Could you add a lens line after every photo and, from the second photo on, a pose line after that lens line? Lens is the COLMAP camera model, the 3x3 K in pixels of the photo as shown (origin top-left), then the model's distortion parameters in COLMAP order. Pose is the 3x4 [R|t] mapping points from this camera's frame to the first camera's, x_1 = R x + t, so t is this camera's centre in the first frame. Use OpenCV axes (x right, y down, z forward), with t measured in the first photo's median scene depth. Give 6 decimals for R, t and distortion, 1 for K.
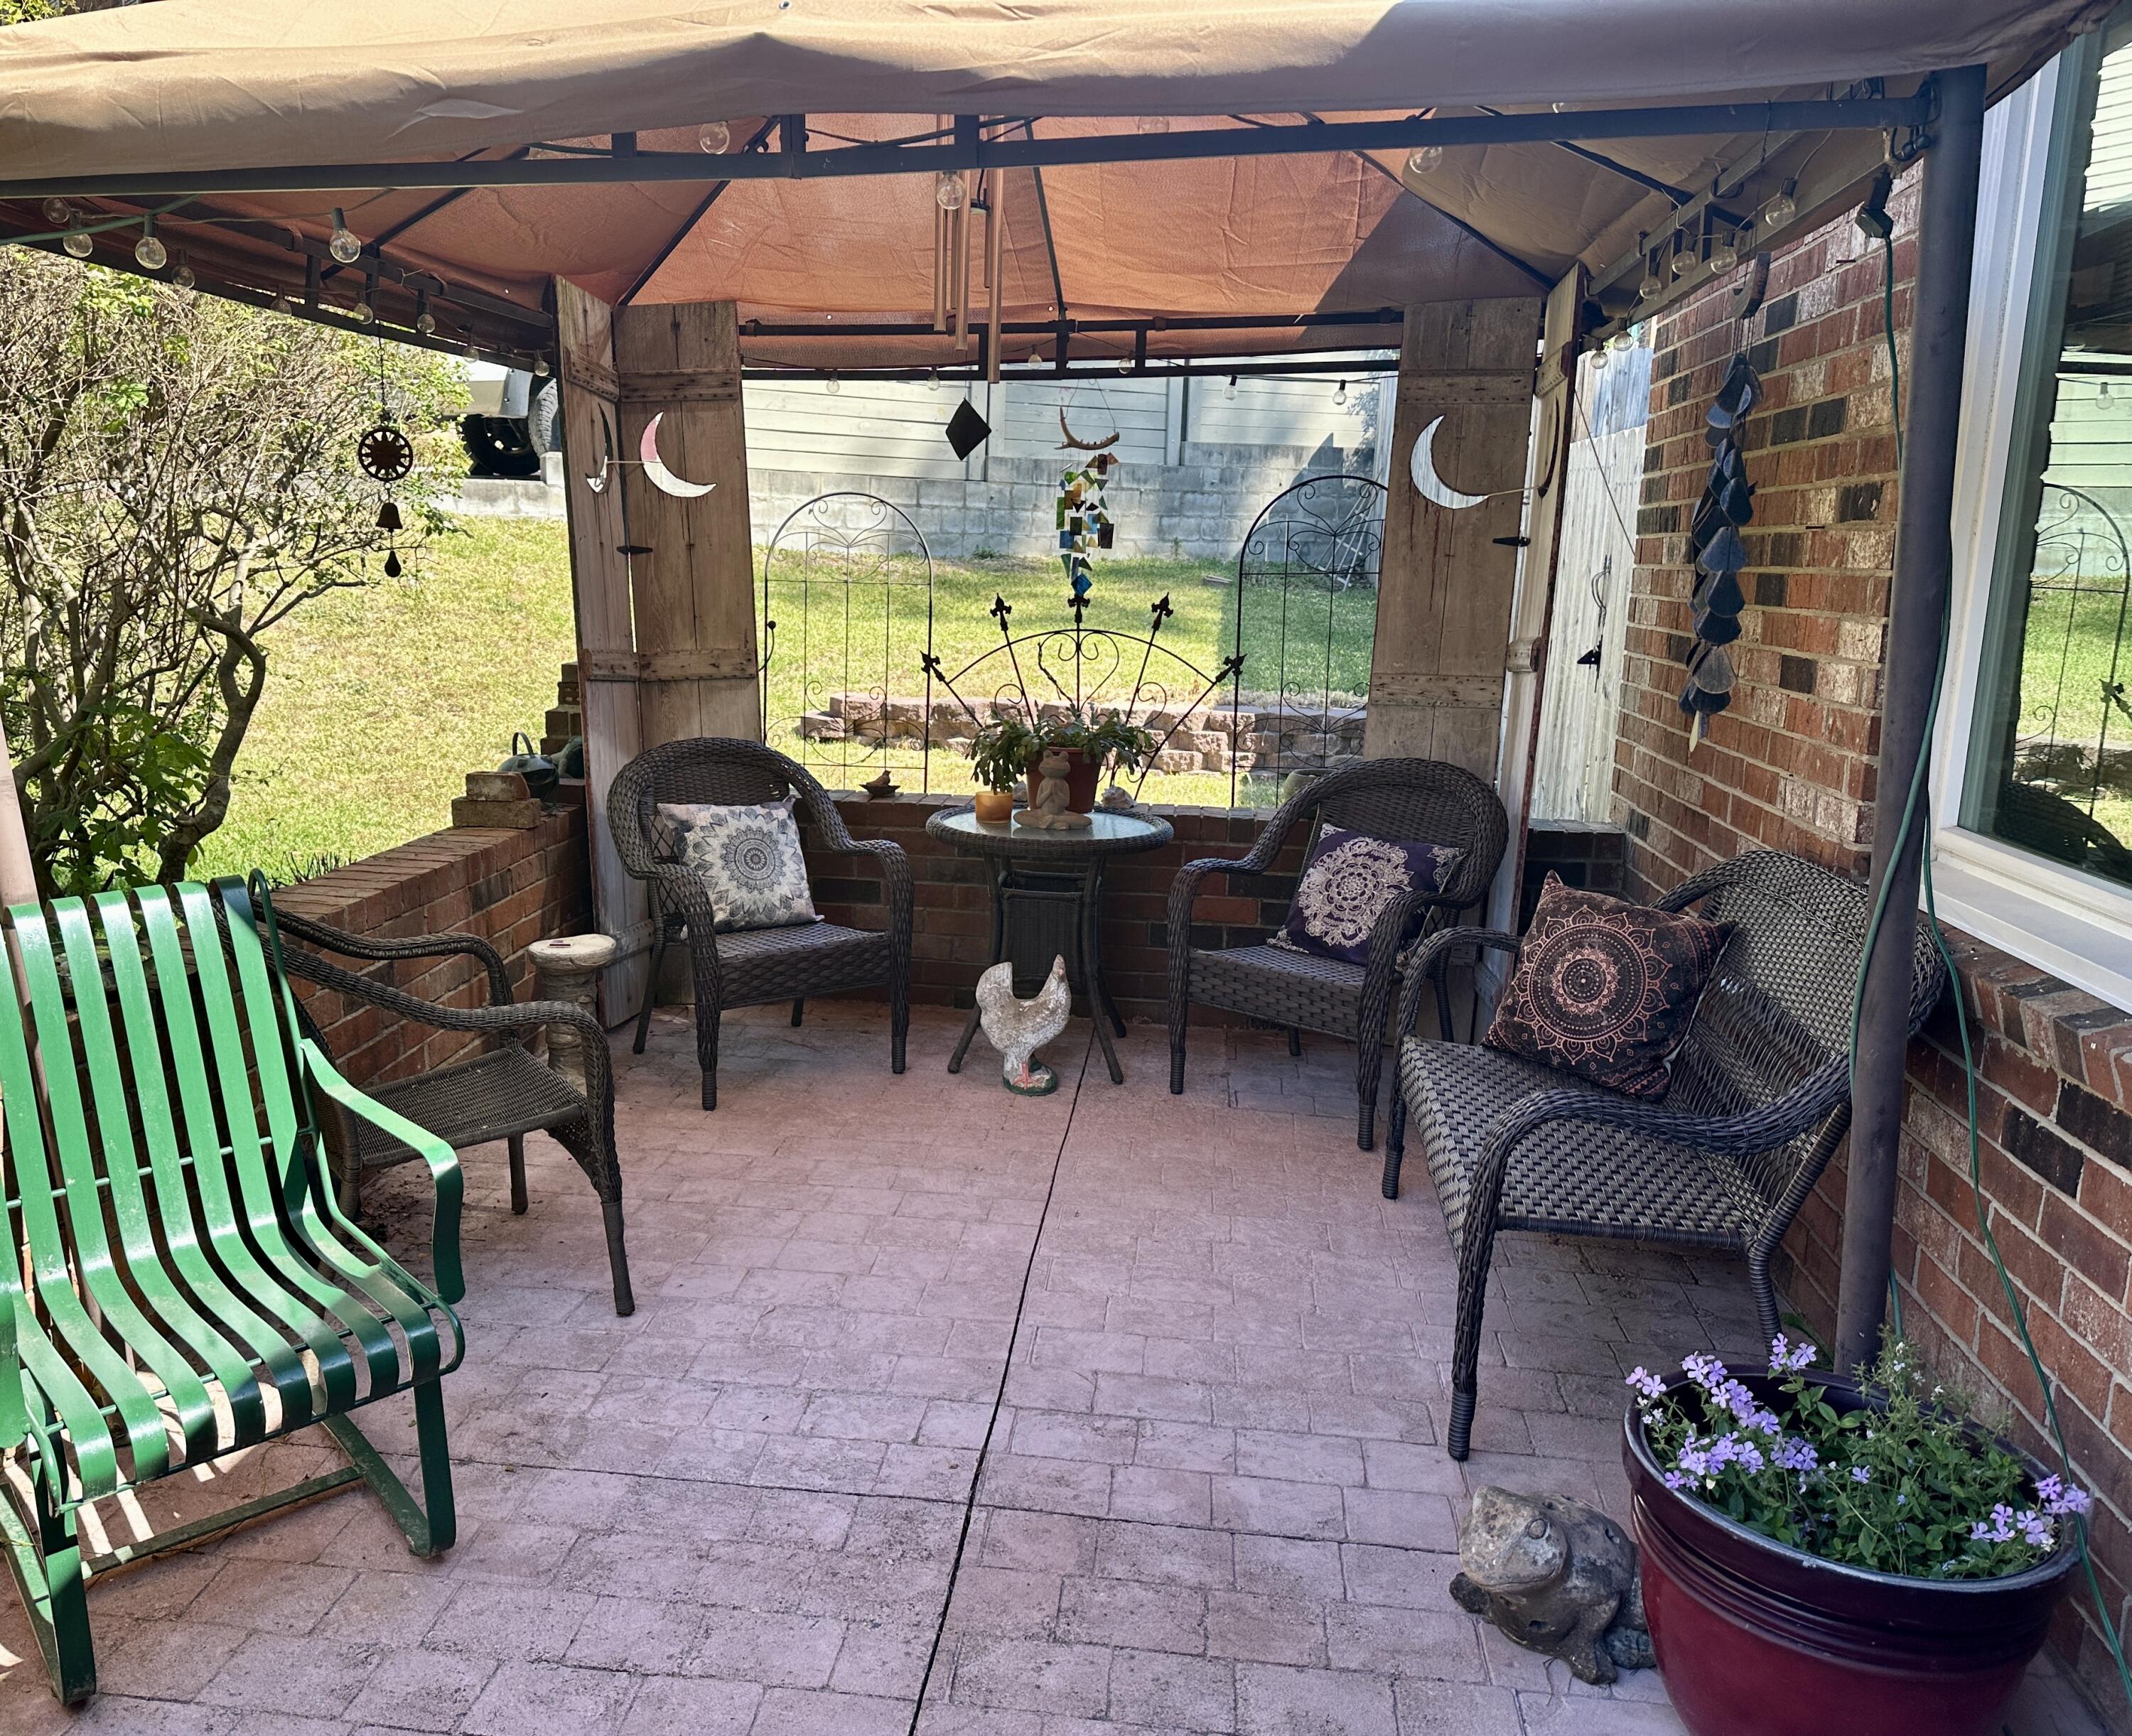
lens RADIAL K [[1522.3, 0, 1066.0], [0, 1522.3, 868.0], [0, 0, 1]] dist [-0.006472, -0.004365]
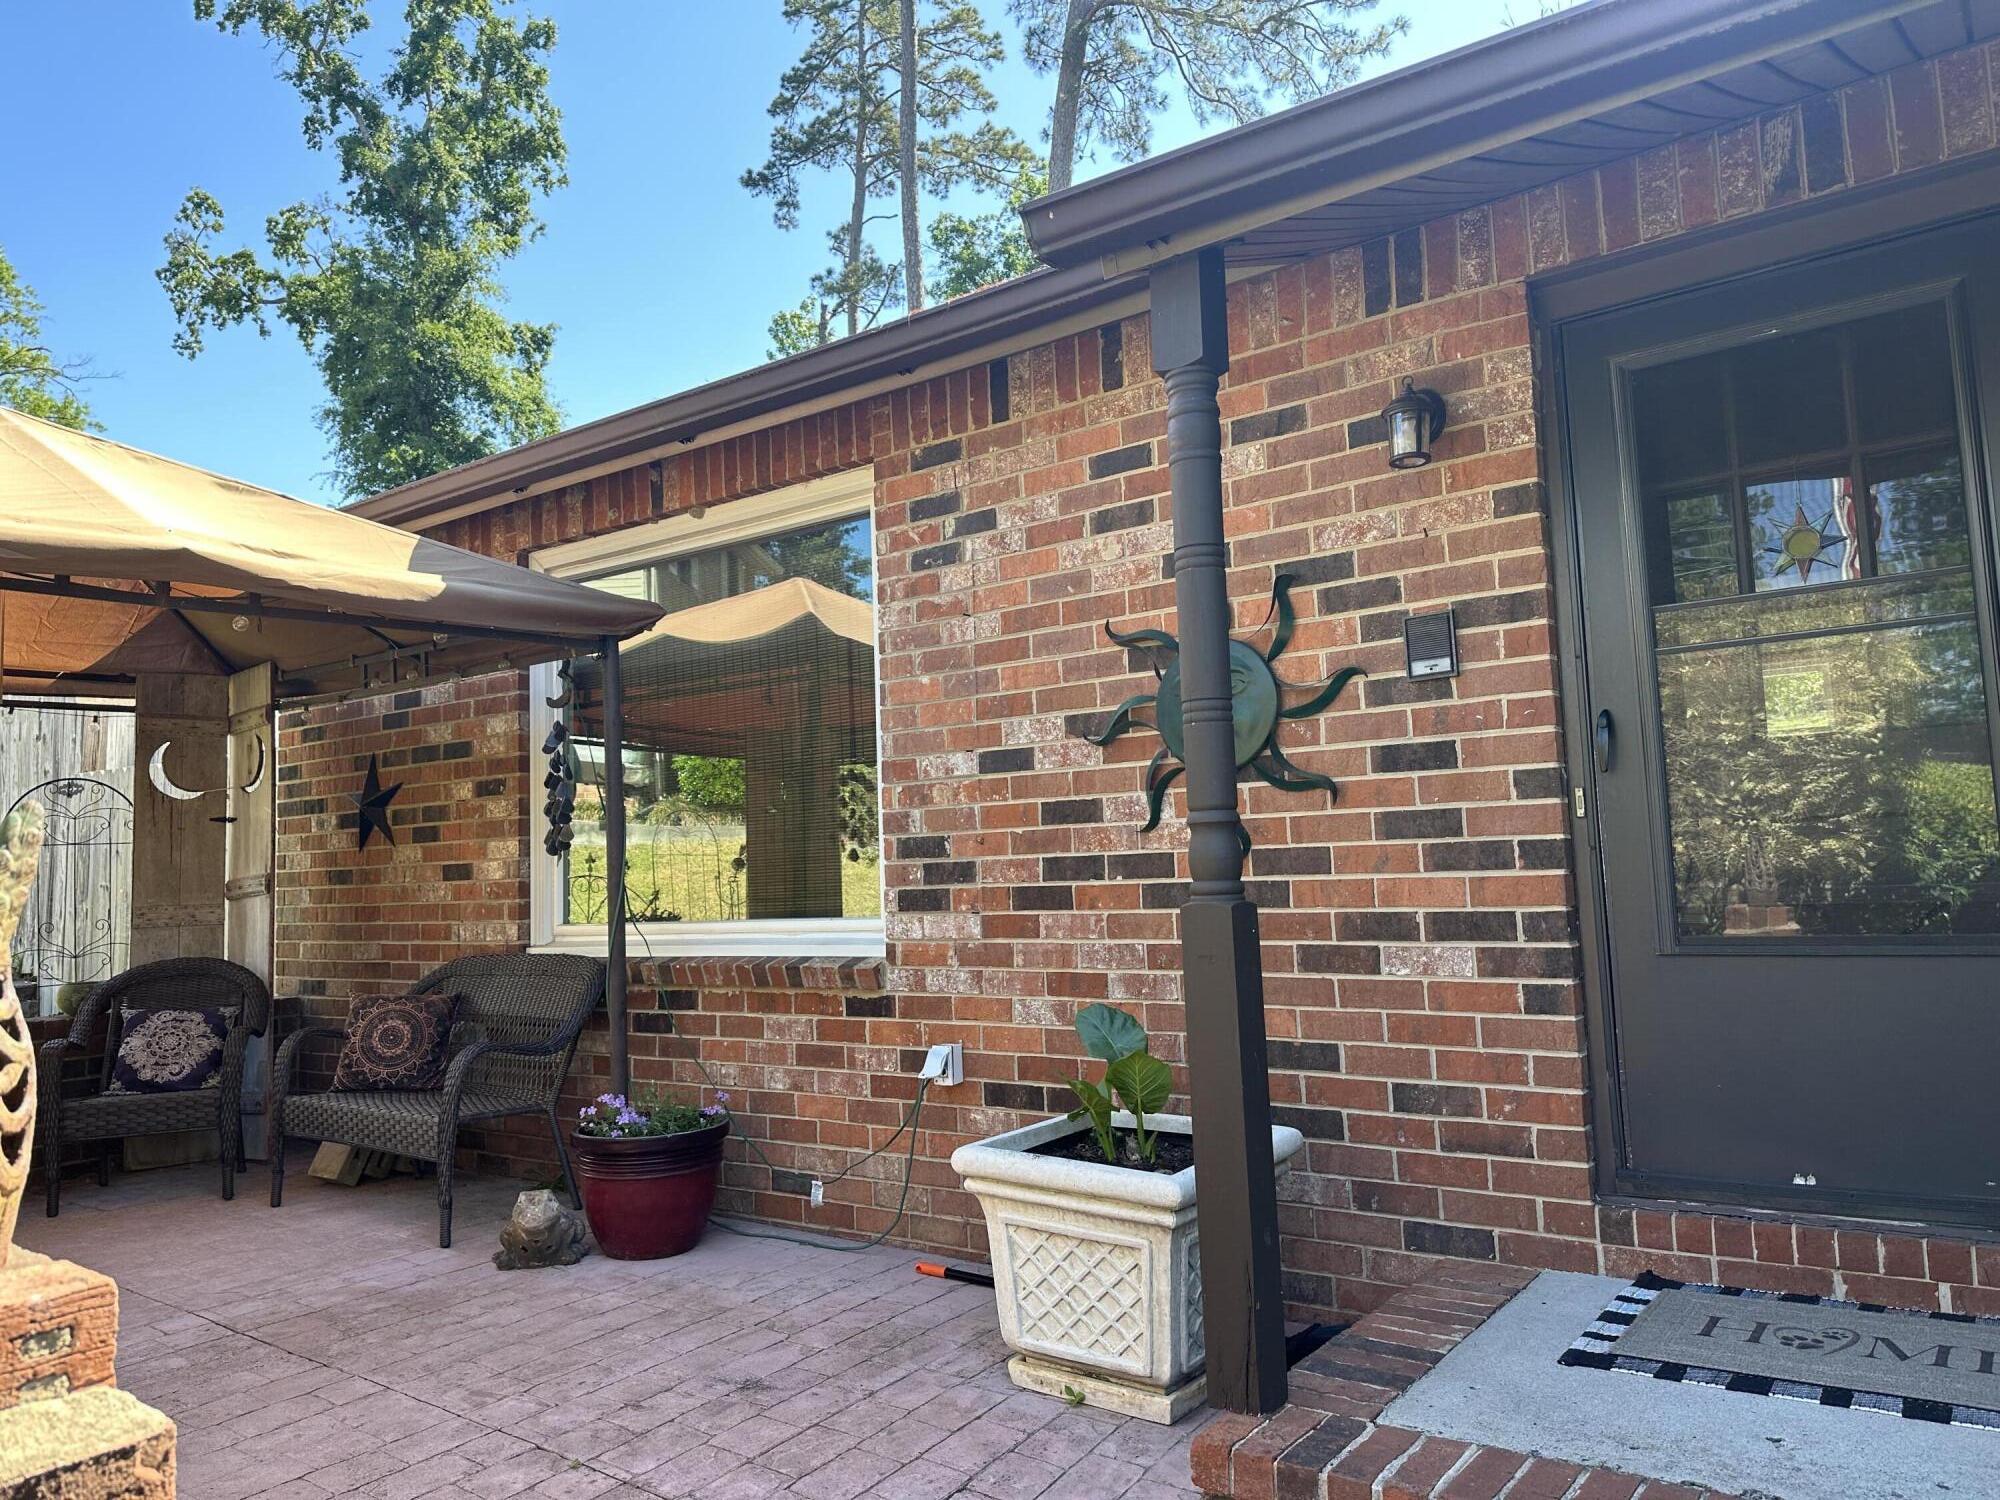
lens RADIAL K [[1409.9, 0, 1000.0], [0, 1409.9, 750.0], [0, 0, 1]] dist [0.075480, -0.078906]
pose [[0.451034, 0.049004, 0.891161, -0.726562], [0.225606, 0.959805, -0.166962, 0.159634], [-0.863522, 0.276356, 0.421849, -0.379499]]
